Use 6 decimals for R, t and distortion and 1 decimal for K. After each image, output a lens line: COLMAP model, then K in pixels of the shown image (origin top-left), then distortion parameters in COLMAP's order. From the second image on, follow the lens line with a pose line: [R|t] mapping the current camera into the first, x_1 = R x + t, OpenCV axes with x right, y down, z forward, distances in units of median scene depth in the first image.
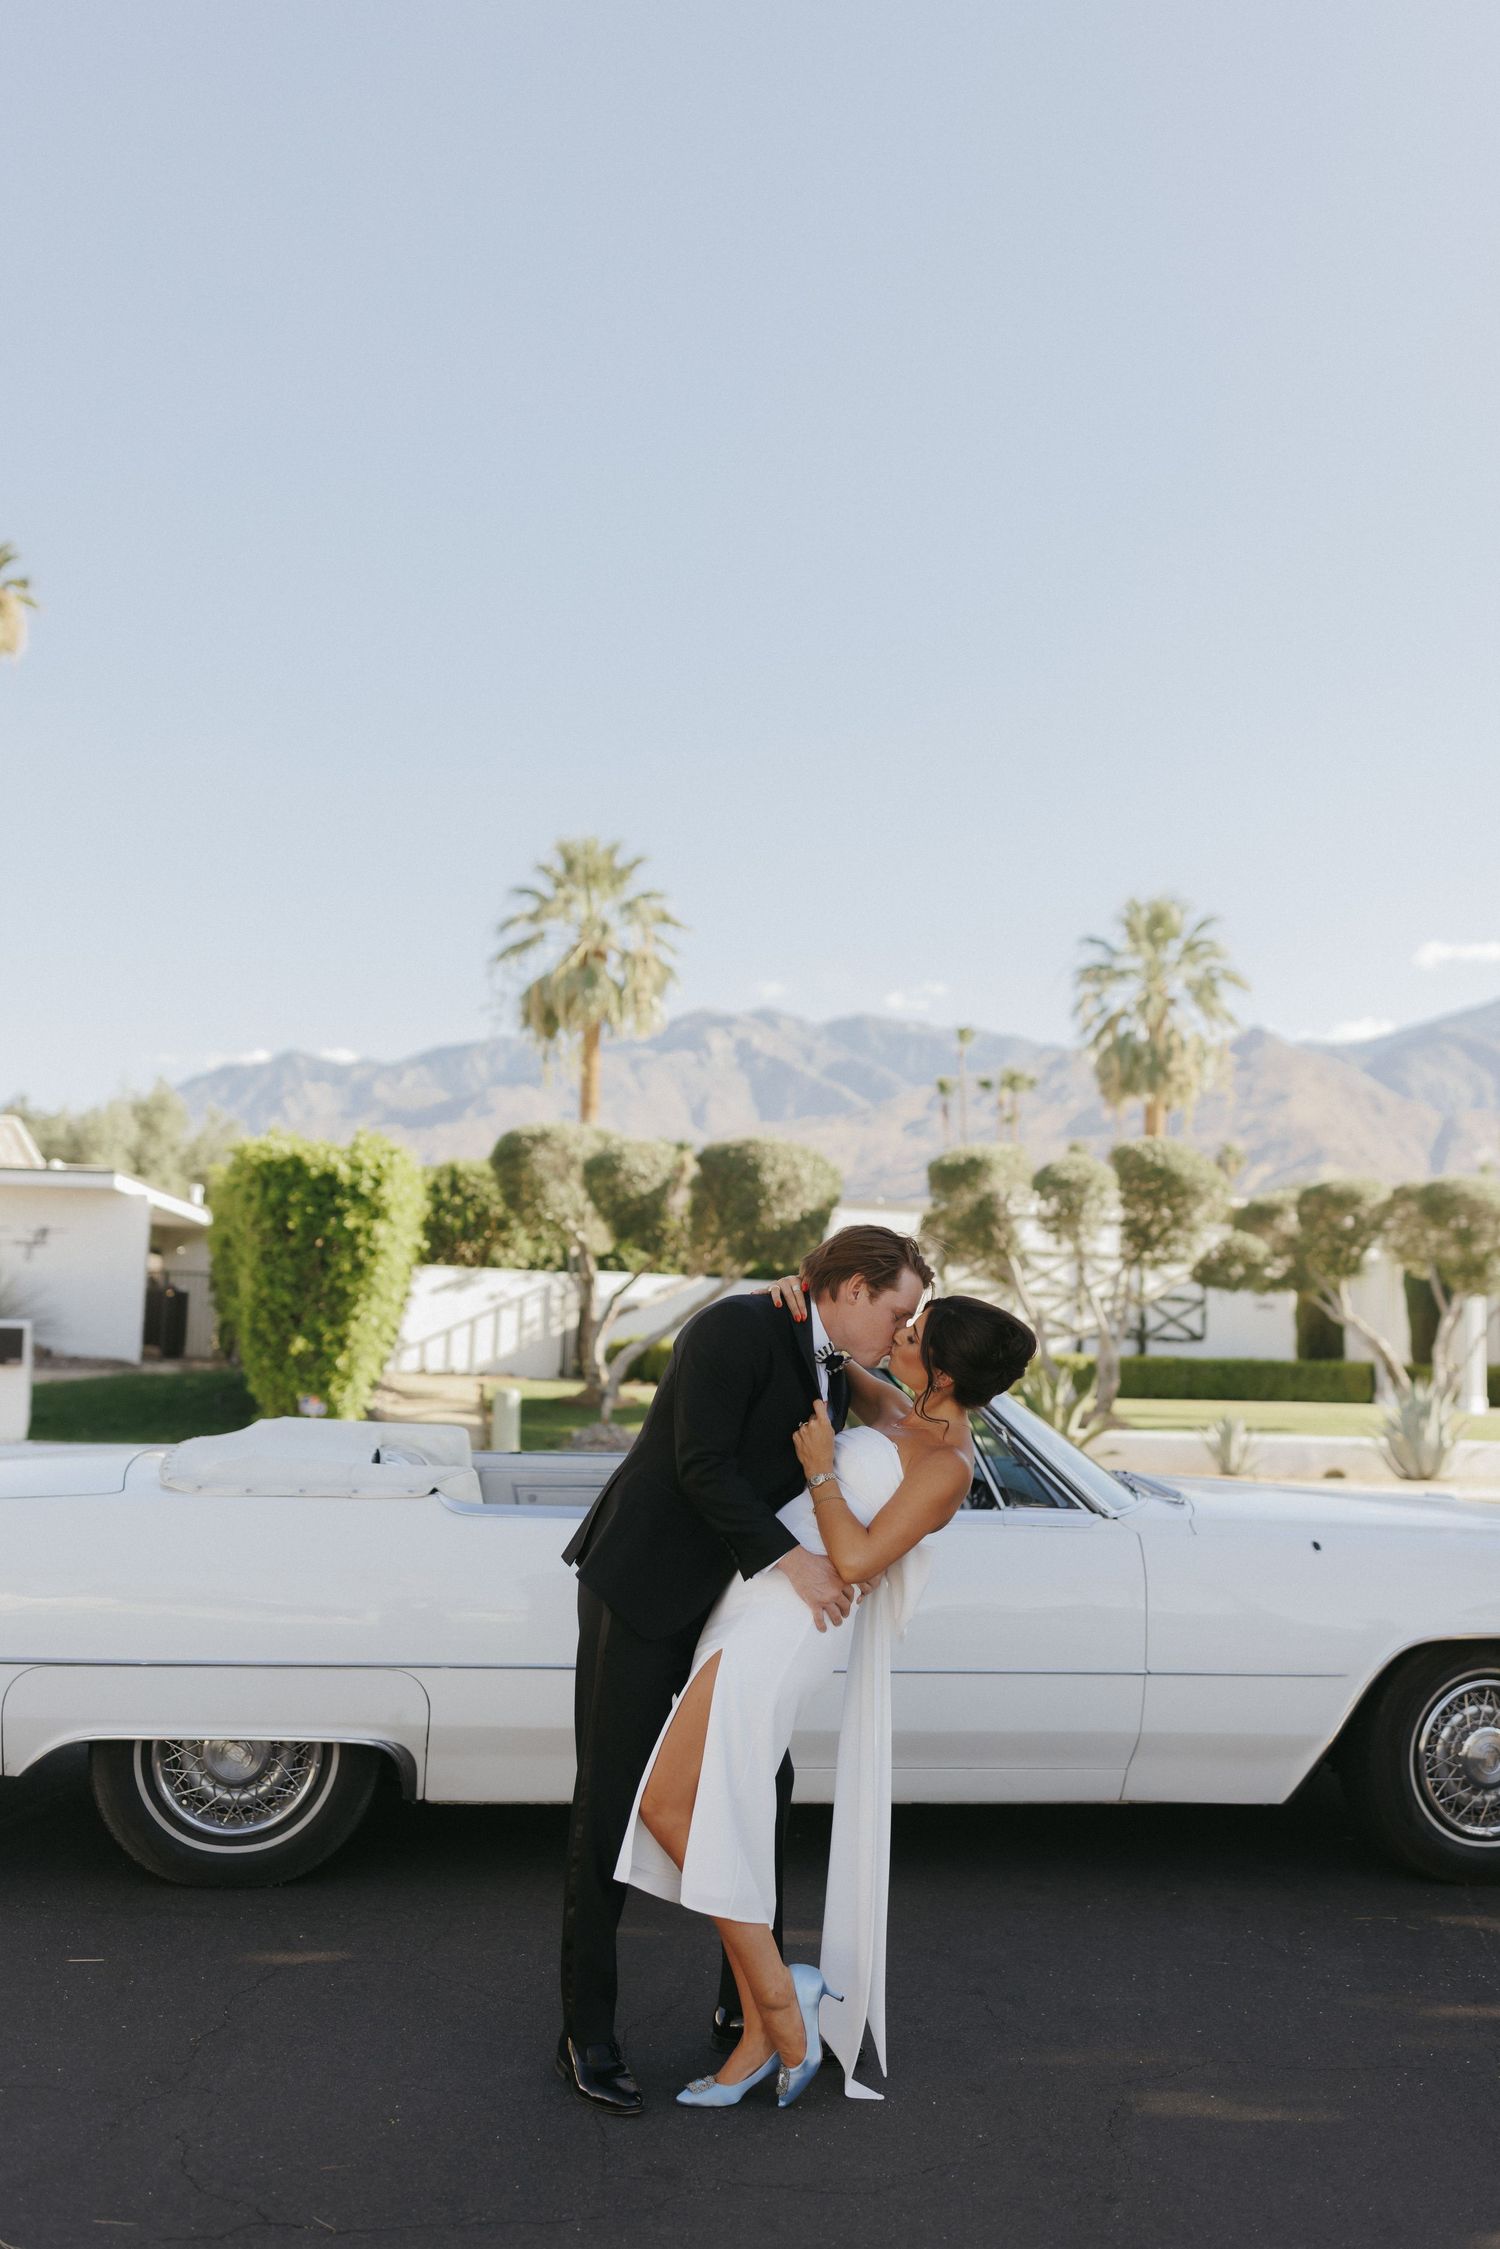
lens RADIAL K [[2156.1, 0, 792.5], [0, 2156.1, 1119.8], [0, 0, 1]] dist [0.017205, -0.007125]
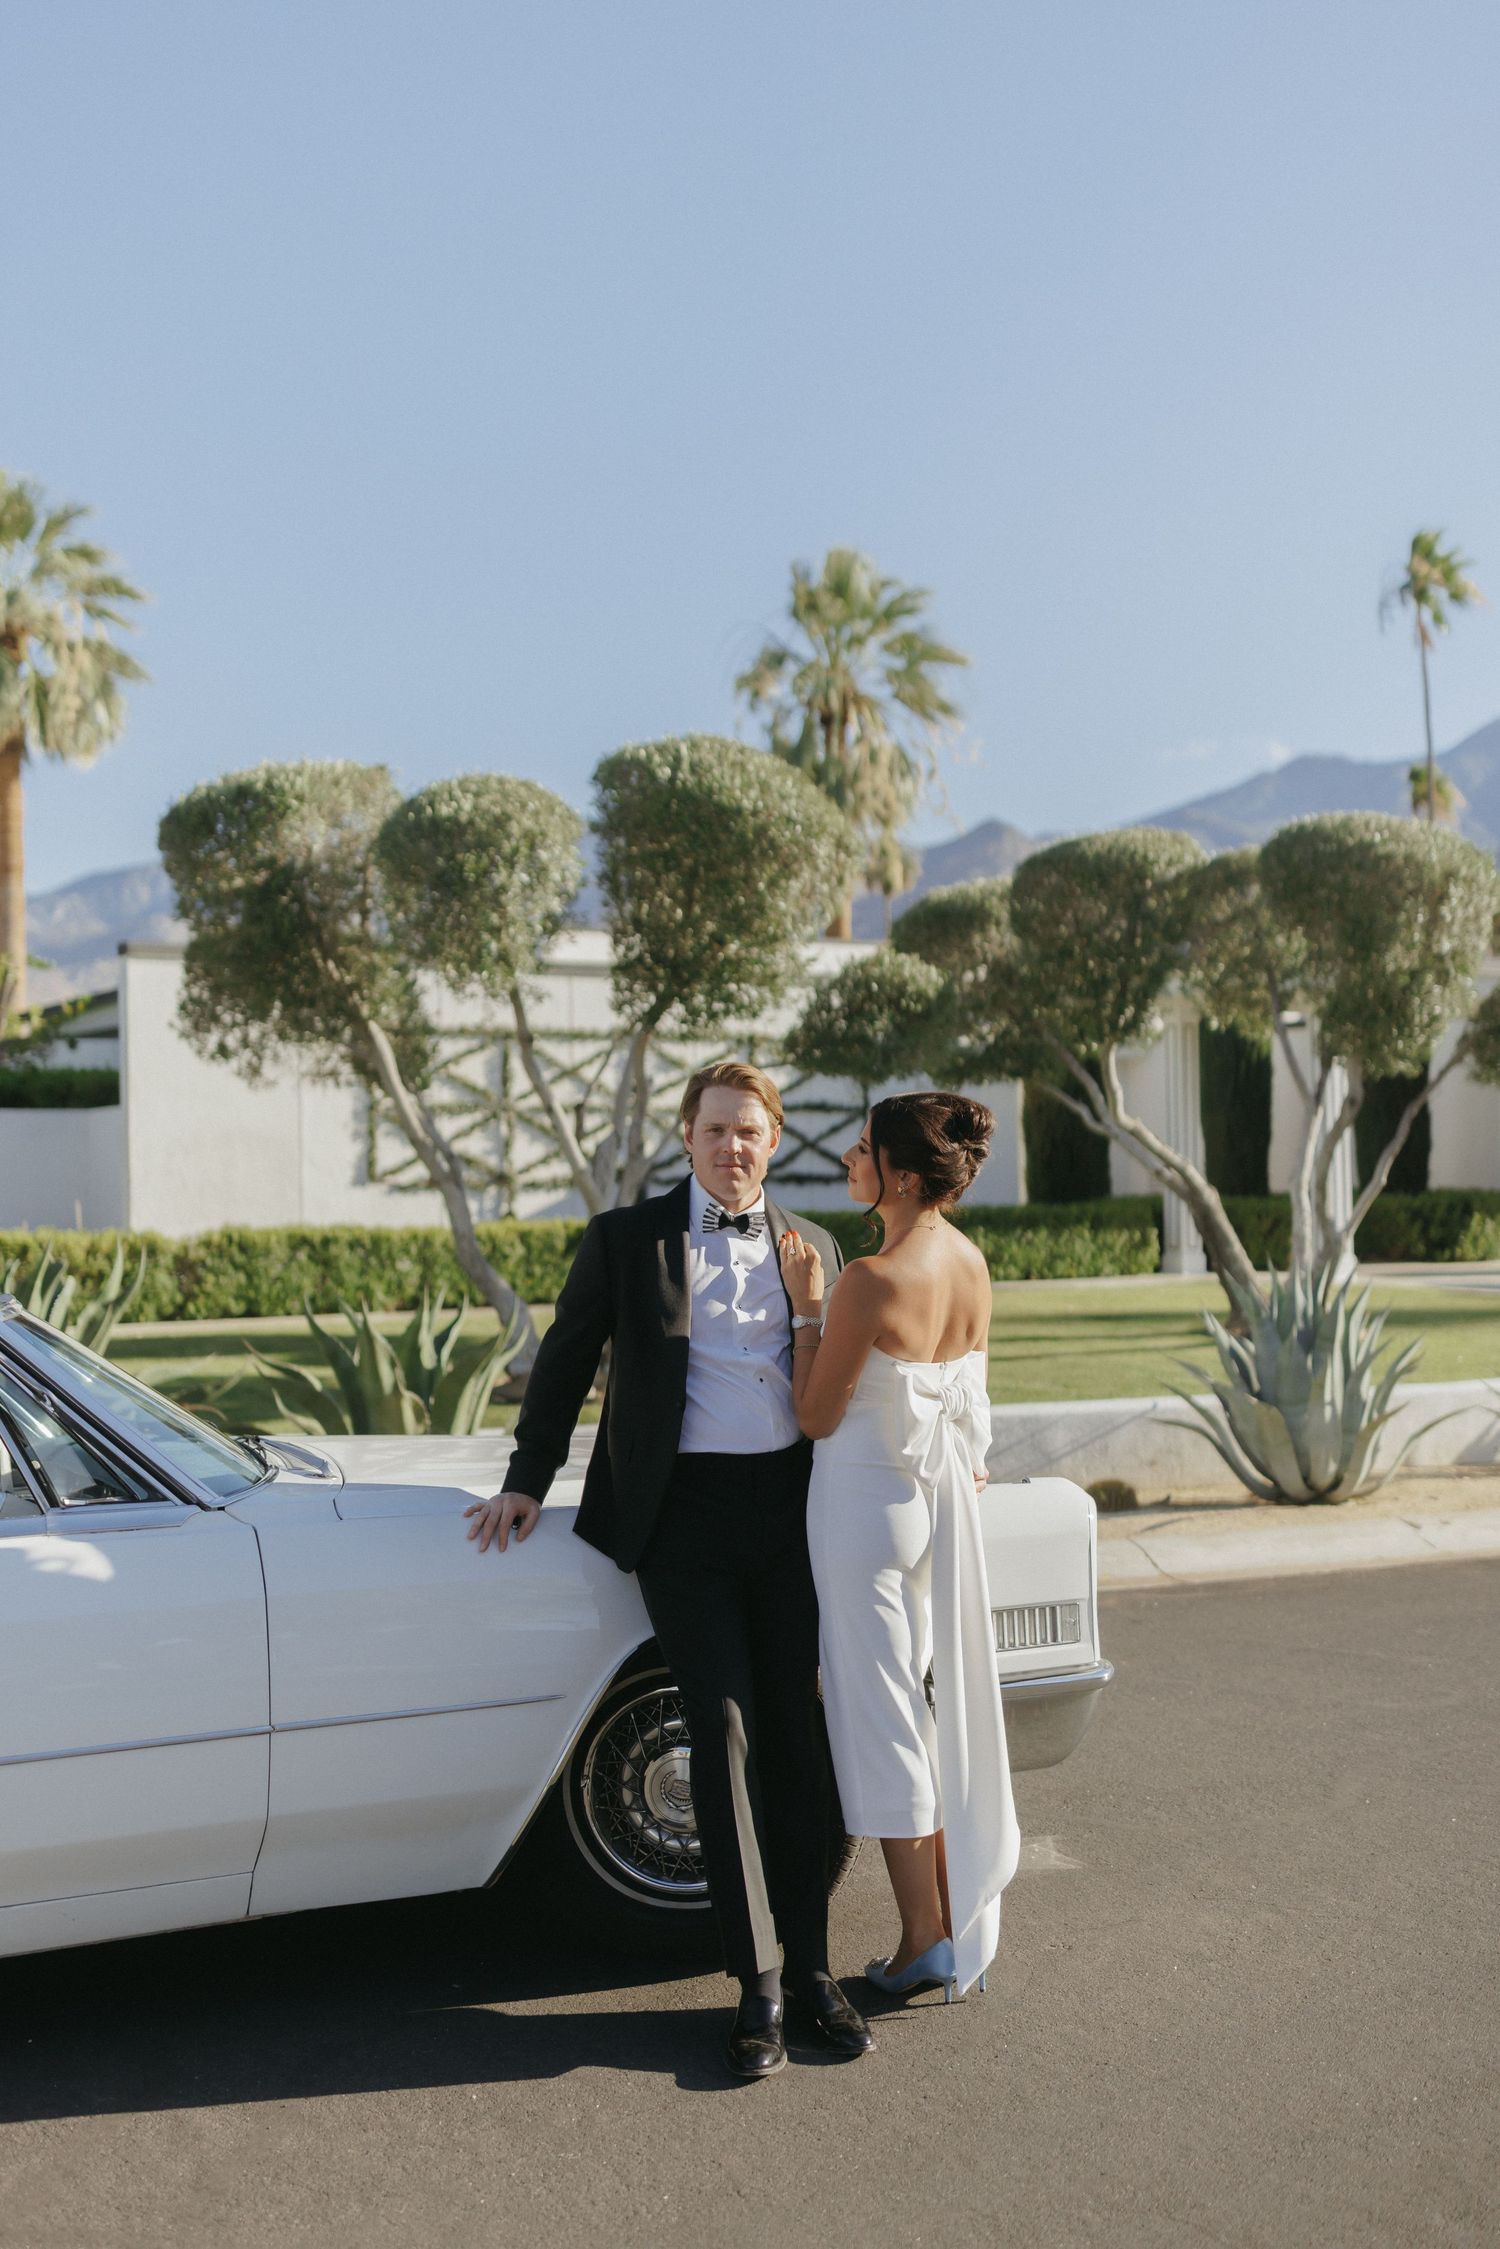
lens RADIAL K [[2156.1, 0, 792.5], [0, 2156.1, 1119.8], [0, 0, 1]] dist [0.017205, -0.007125]
pose [[0.993300, -0.046840, 0.105645, 0.128470], [0.038574, 0.996130, 0.078978, 0.048047], [-0.108936, -0.074374, 0.991263, 0.511077]]
